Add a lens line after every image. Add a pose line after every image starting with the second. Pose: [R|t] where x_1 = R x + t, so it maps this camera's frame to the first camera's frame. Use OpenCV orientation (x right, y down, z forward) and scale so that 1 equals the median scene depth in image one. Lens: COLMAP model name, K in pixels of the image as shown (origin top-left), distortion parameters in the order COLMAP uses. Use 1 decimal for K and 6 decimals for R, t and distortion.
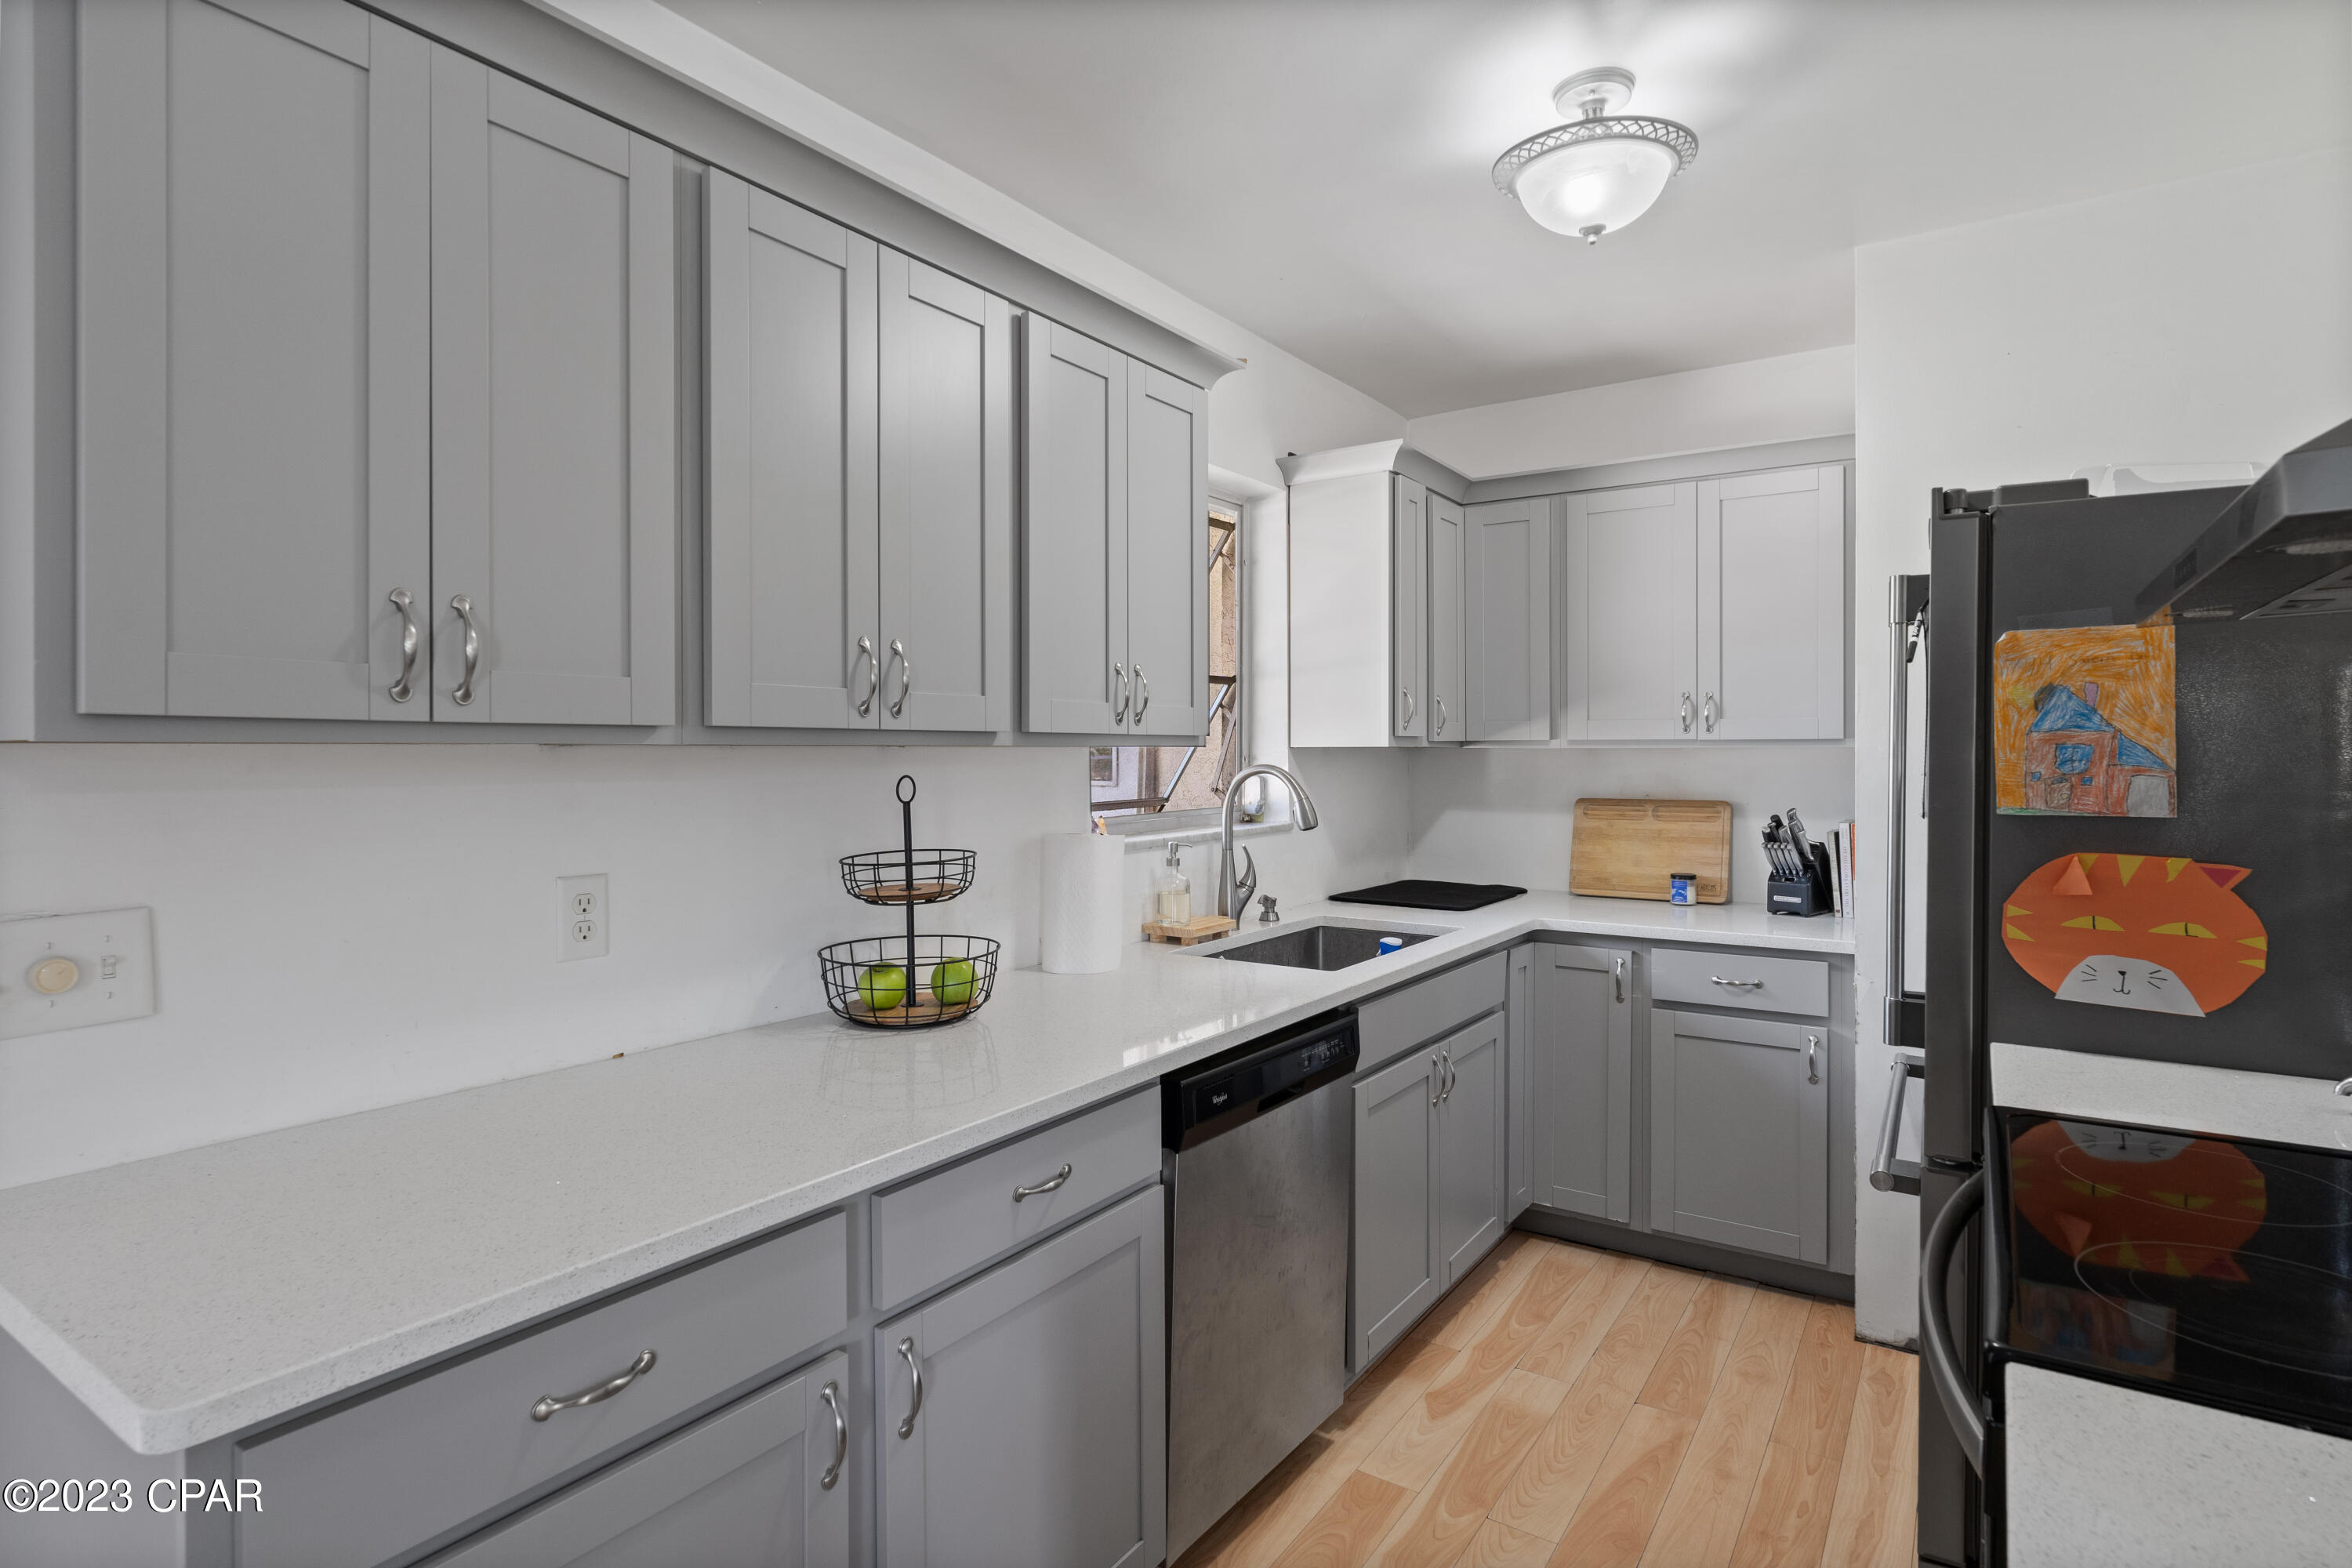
lens RADIAL K [[1206.0, 0, 1176.2], [0, 1206.0, 761.5], [0, 0, 1]] dist [-0.001828, 0.000792]
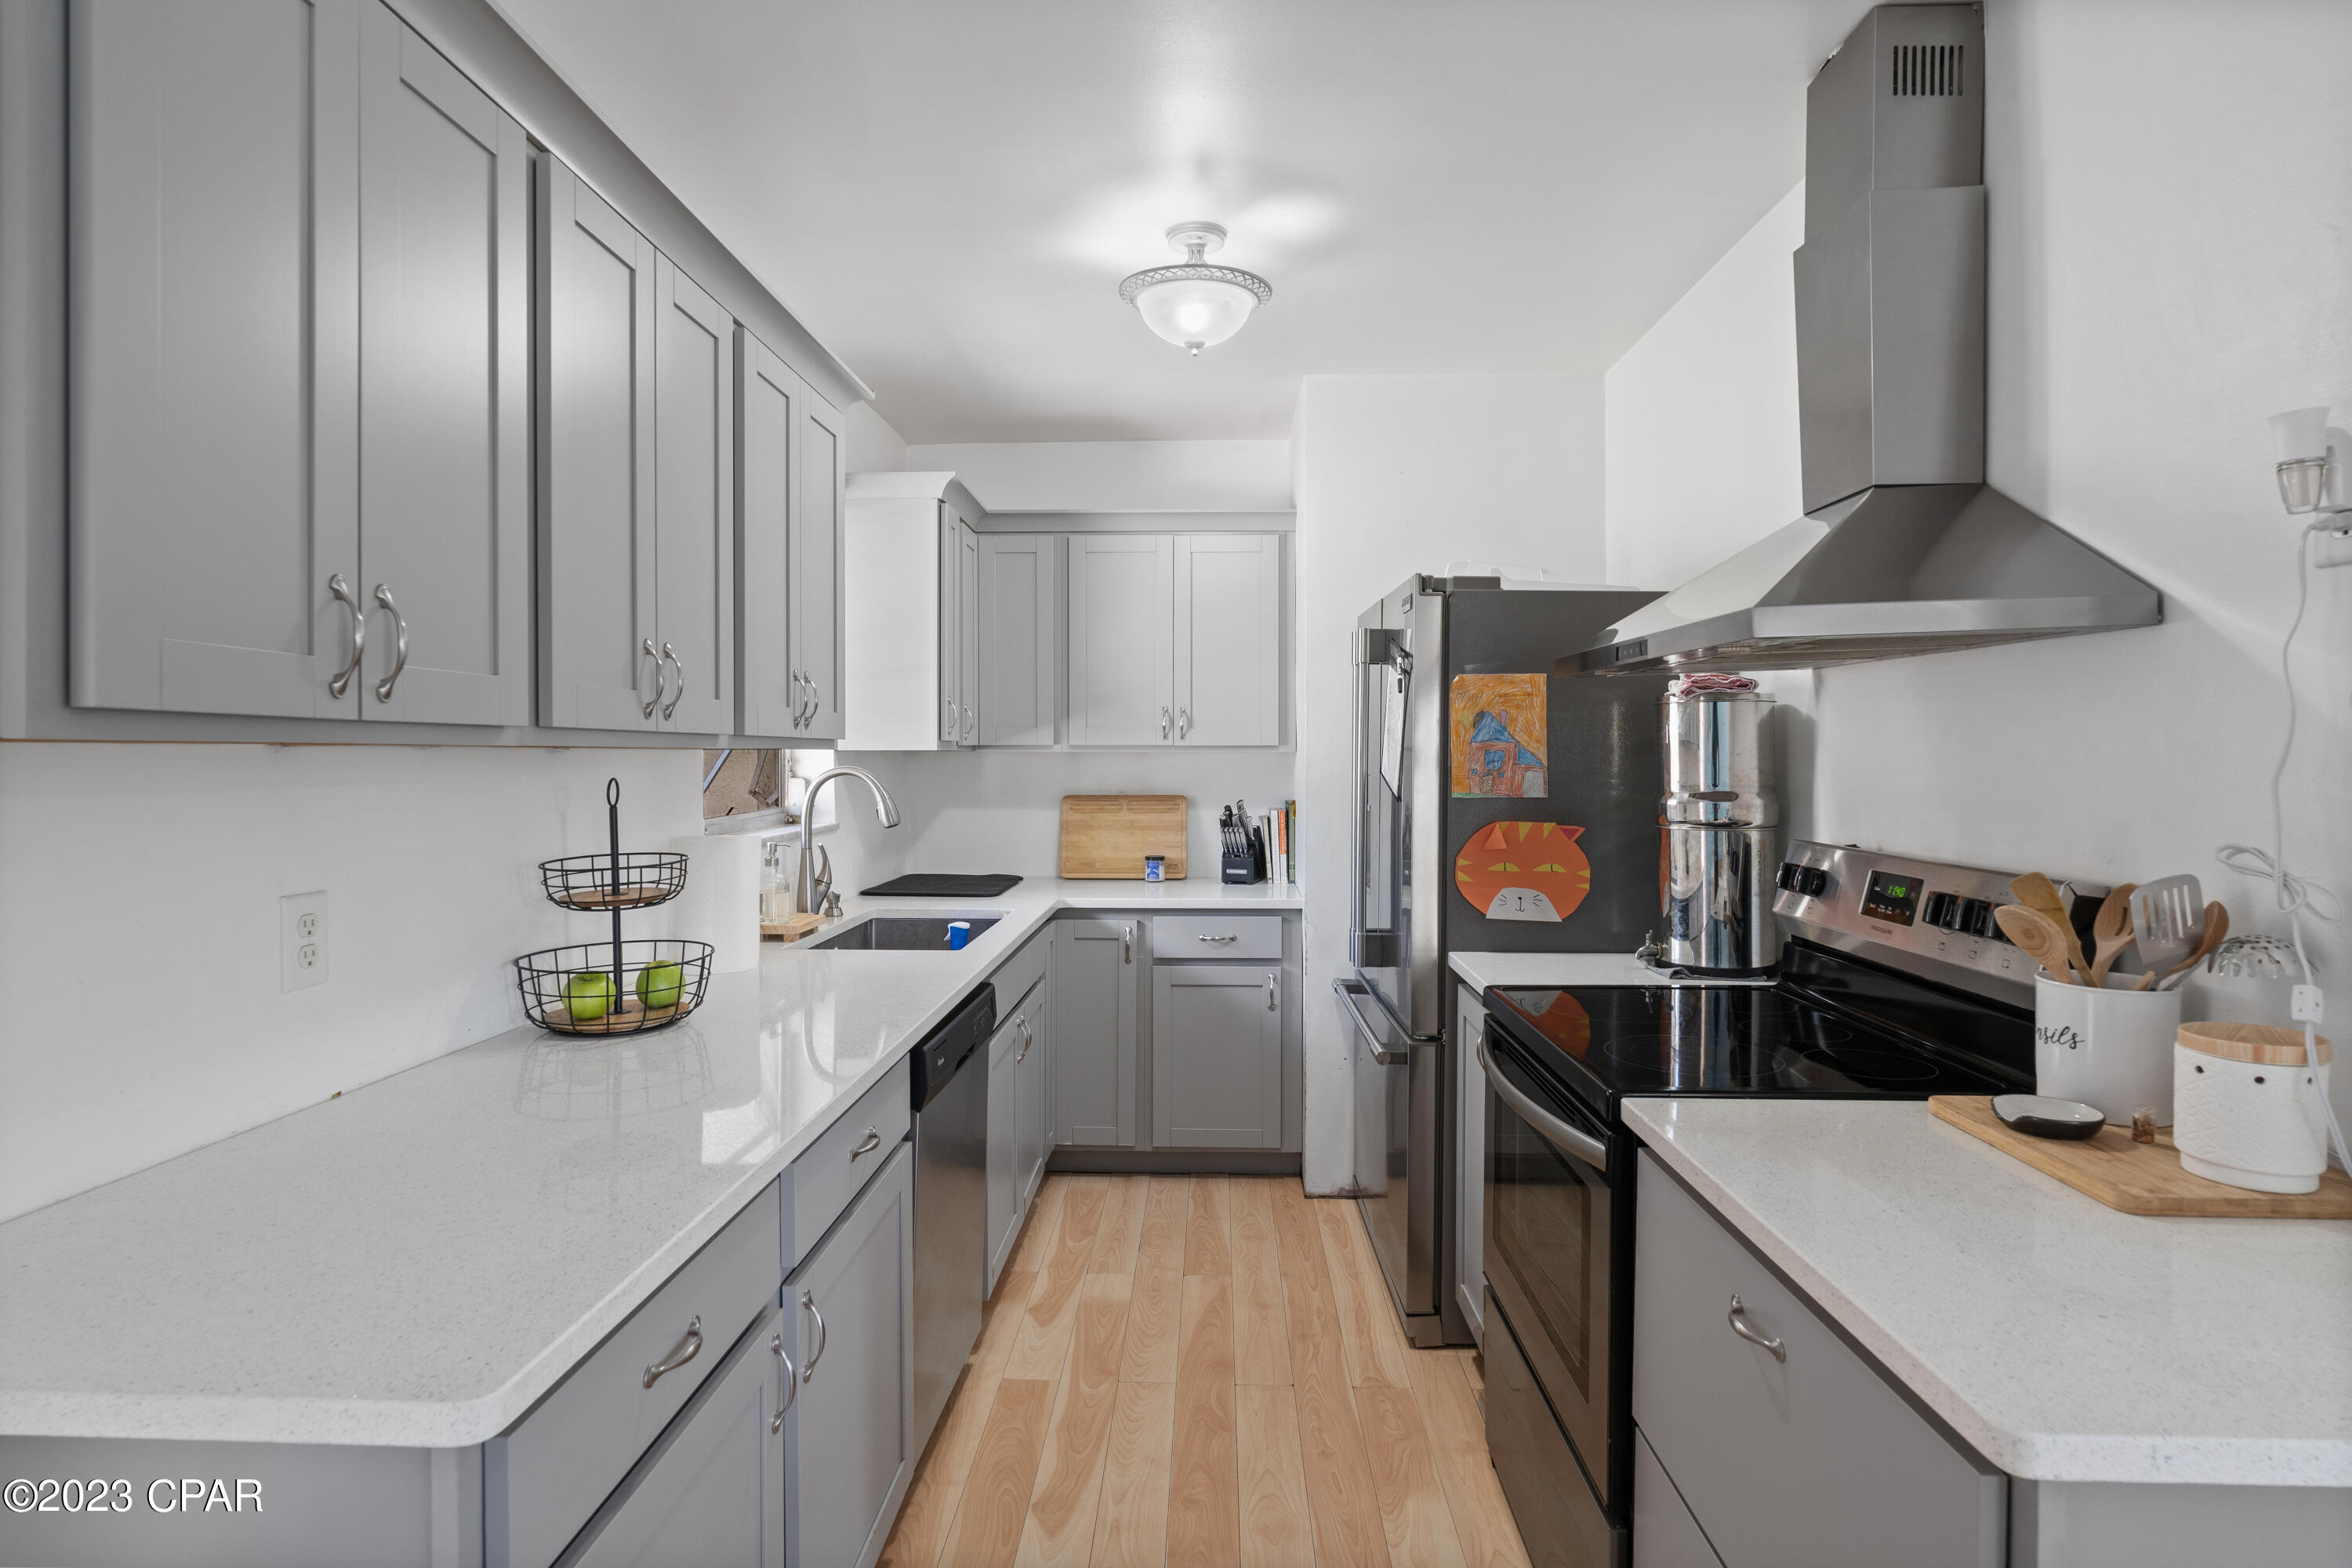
lens RADIAL K [[1208.7, 0, 1172.7], [0, 1208.7, 768.4], [0, 0, 1]] dist [-0.001018, -0.000348]
pose [[0.849086, -0.004285, 0.528237, -0.296019], [0.002766, 0.999989, 0.003667, 0.001114], [-0.528248, -0.001652, 0.849089, -0.059855]]
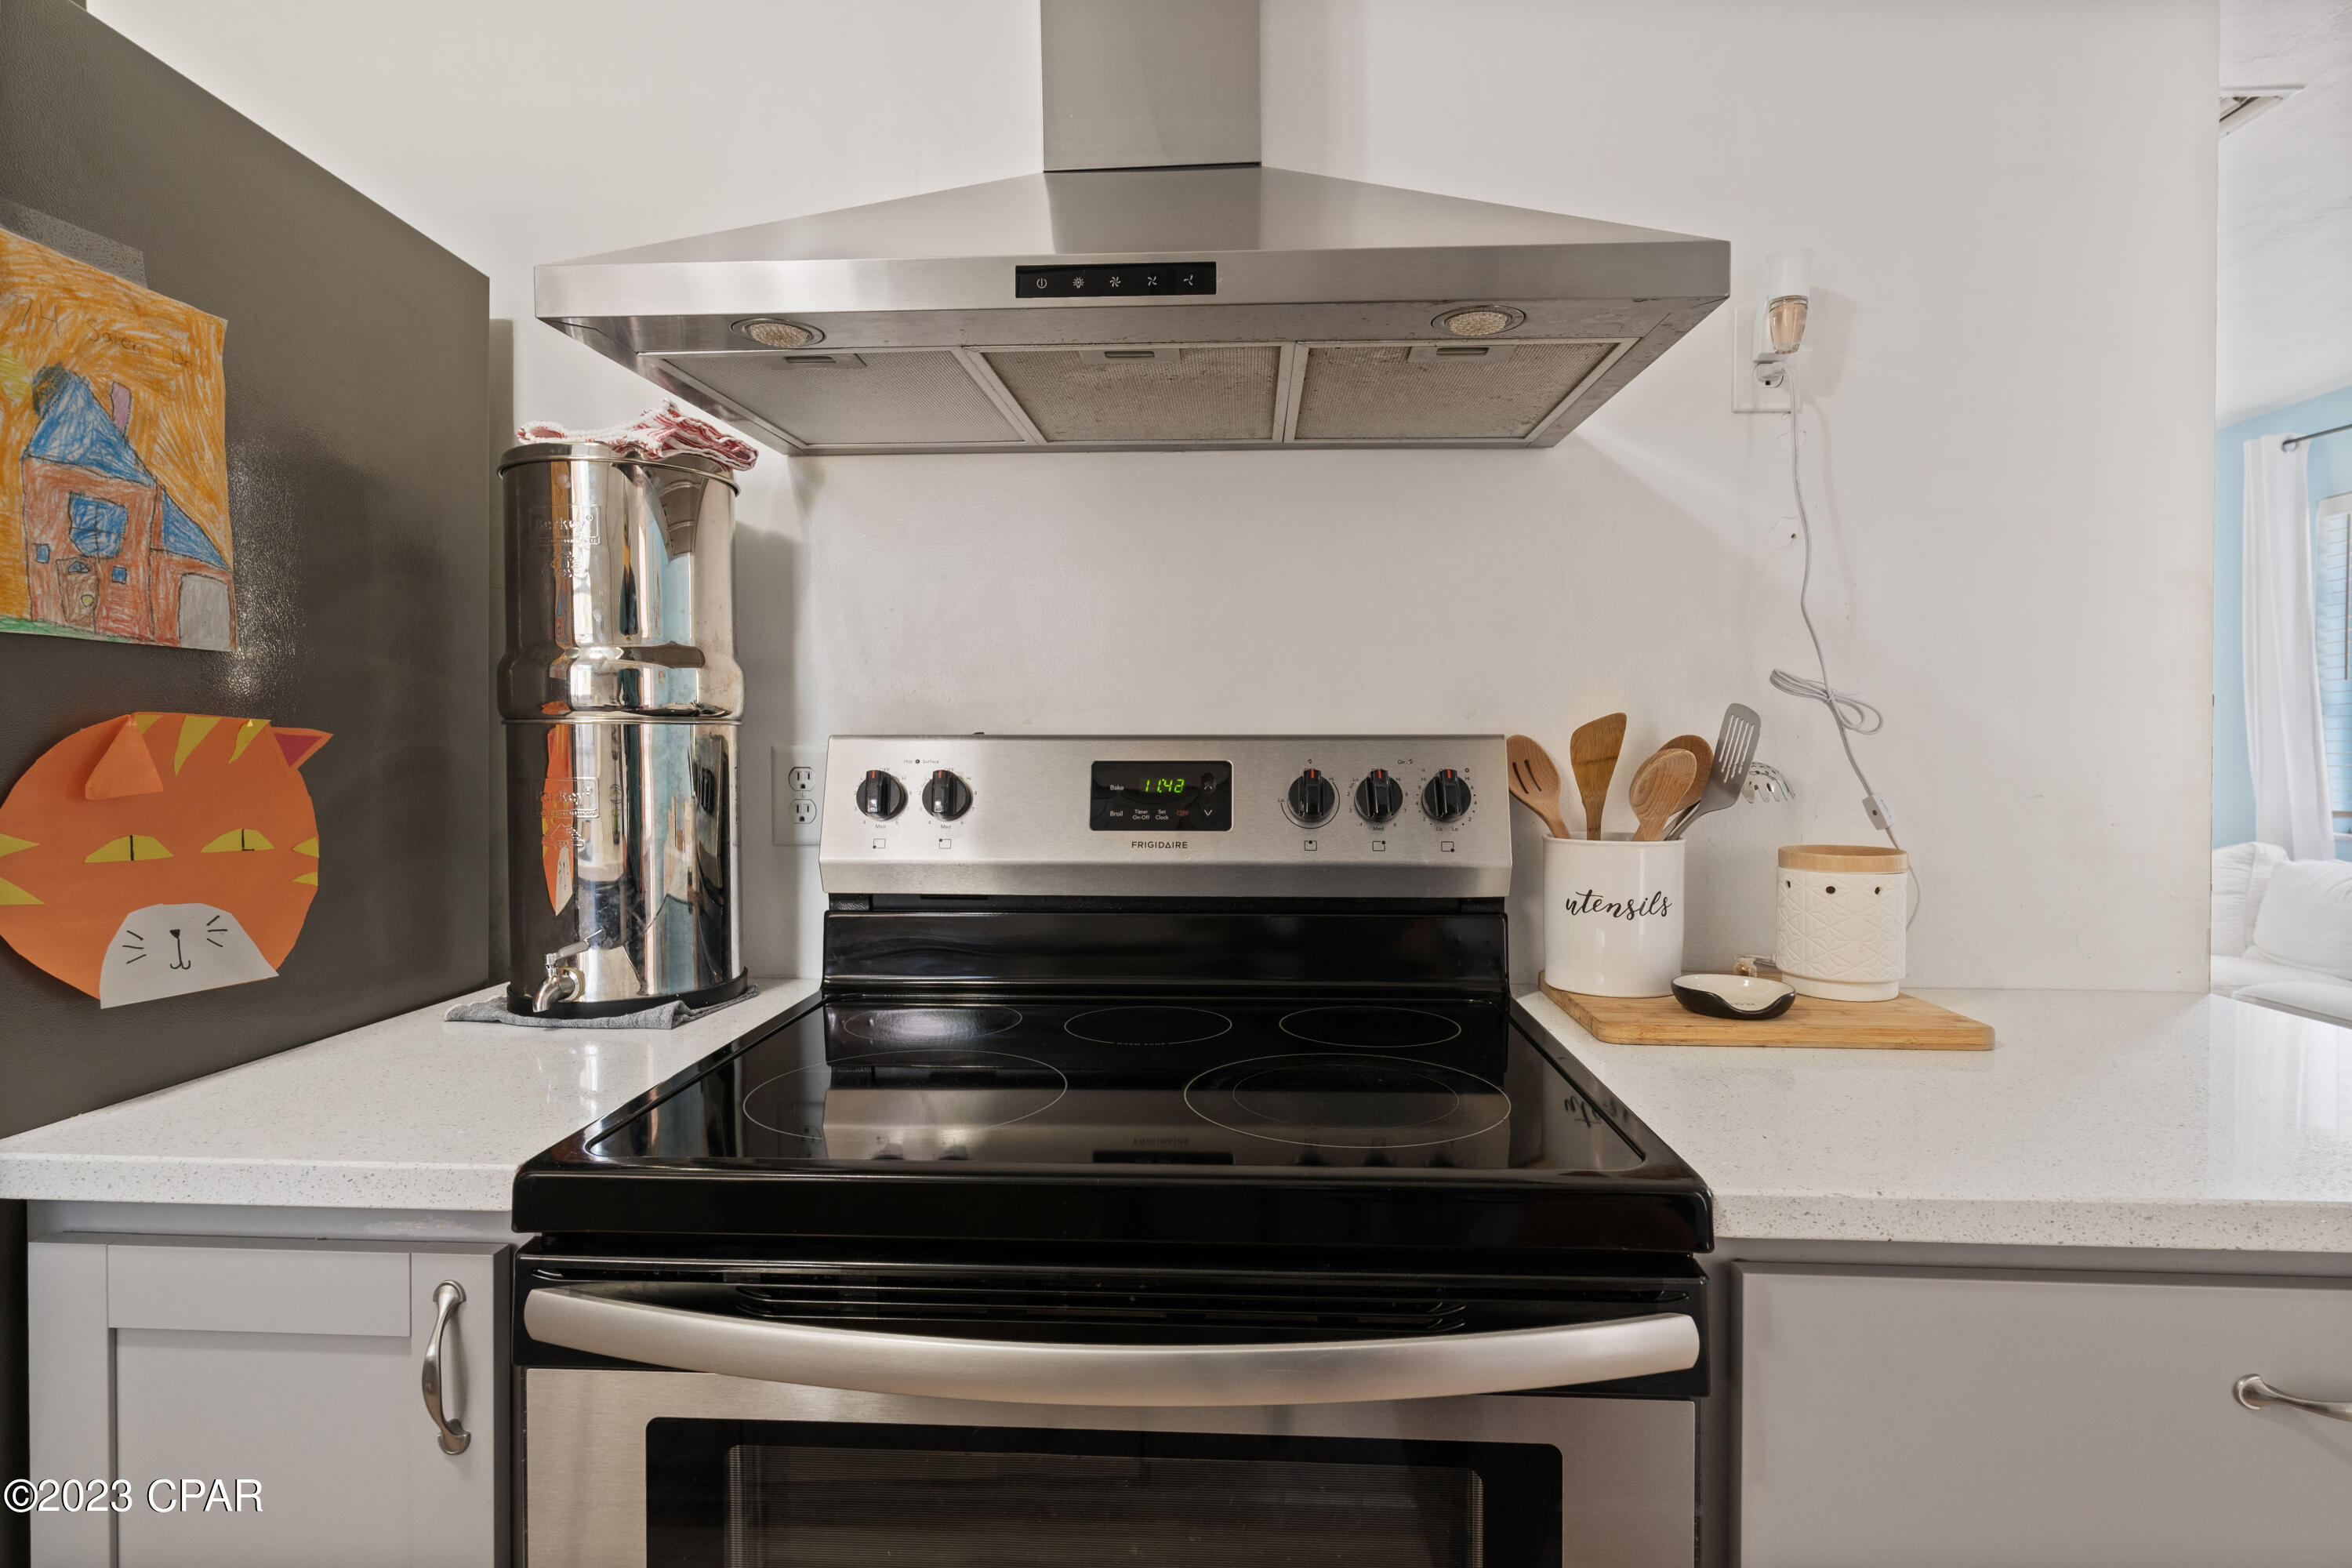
lens RADIAL K [[1204.5, 0, 1179.9], [0, 1204.5, 770.6], [0, 0, 1]] dist [-0.001090, 0.000000]
pose [[-0.507958, -0.012671, 0.861288, 0.059018], [0.010869, 0.999718, 0.021118, 0.067920], [-0.861313, 0.020088, -0.507677, 0.630588]]
